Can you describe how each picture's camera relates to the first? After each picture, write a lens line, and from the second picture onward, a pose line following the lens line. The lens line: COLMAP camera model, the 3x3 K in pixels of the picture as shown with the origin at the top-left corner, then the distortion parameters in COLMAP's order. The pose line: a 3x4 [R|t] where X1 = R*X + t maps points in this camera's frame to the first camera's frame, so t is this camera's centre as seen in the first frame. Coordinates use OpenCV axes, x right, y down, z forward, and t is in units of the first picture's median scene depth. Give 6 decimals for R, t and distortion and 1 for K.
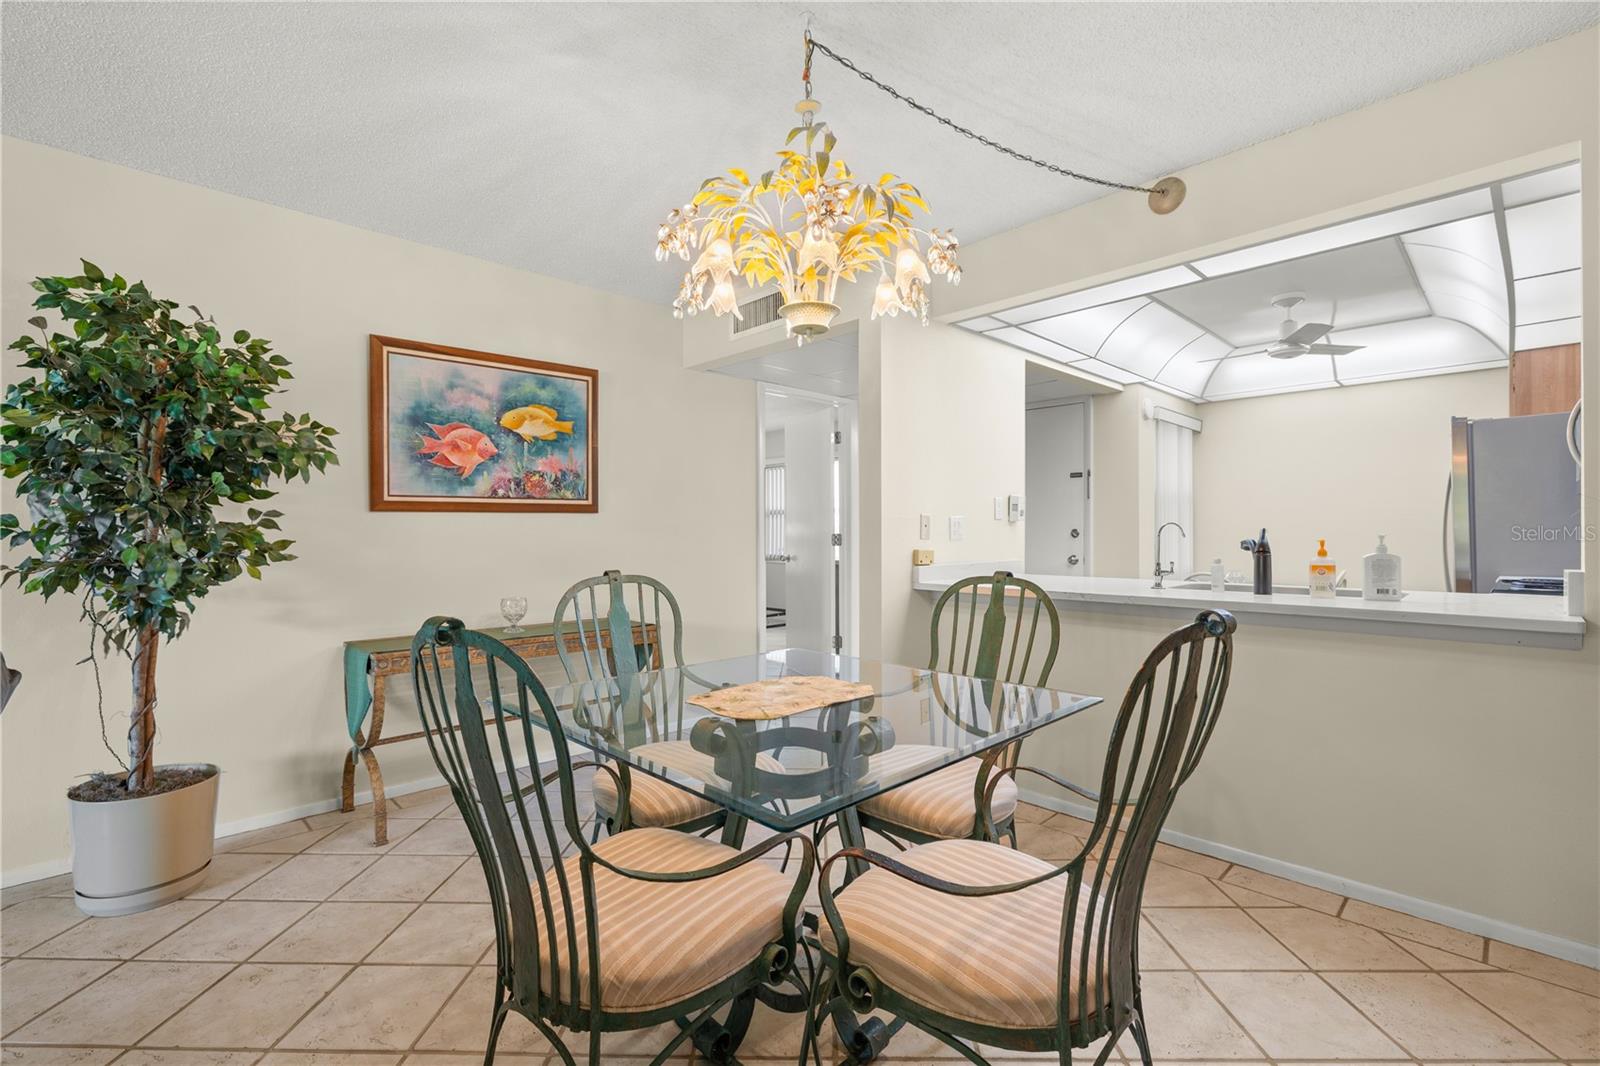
lens RADIAL K [[697.4, 0, 800.0], [0, 697.4, 533.0], [0, 0, 1]] dist [0.001262, 0.000416]
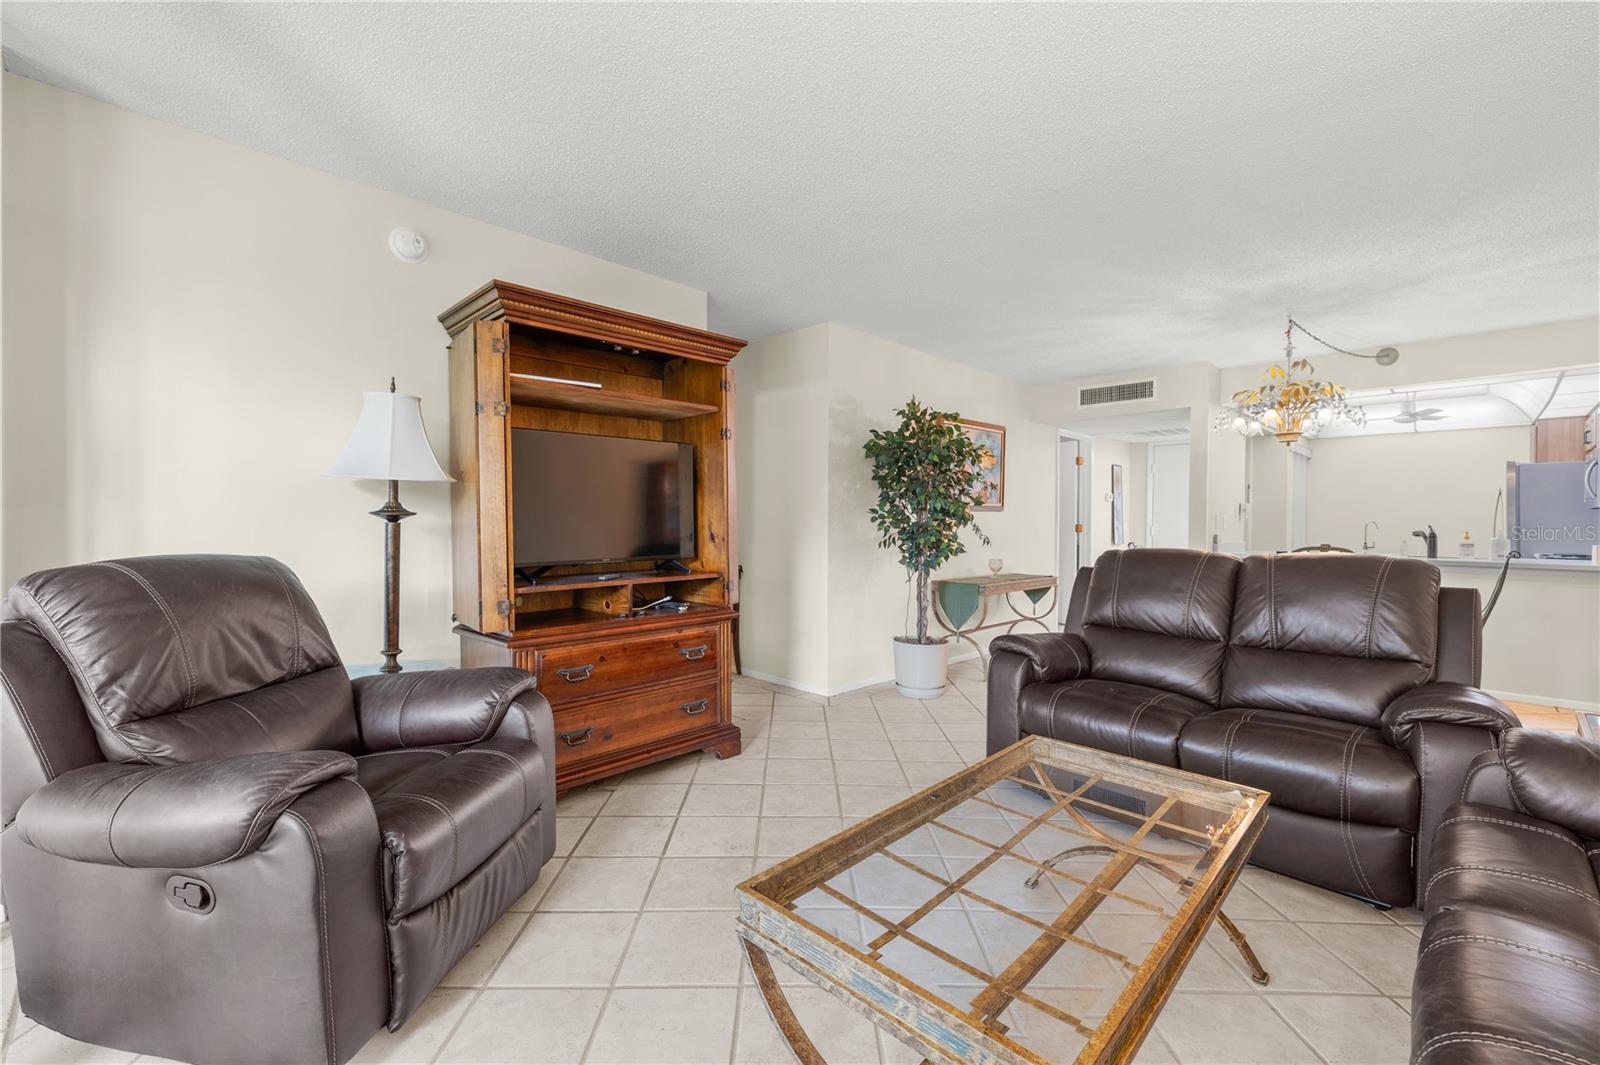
lens RADIAL K [[670.5, 0, 802.2], [0, 670.5, 533.7], [0, 0, 1]] dist [0.002395, -0.000297]
pose [[0.999629, 0.011760, 0.024548, -1.198477], [-0.012139, 0.999809, 0.015346, 0.008875], [-0.024363, -0.015638, 0.999581, -0.891722]]
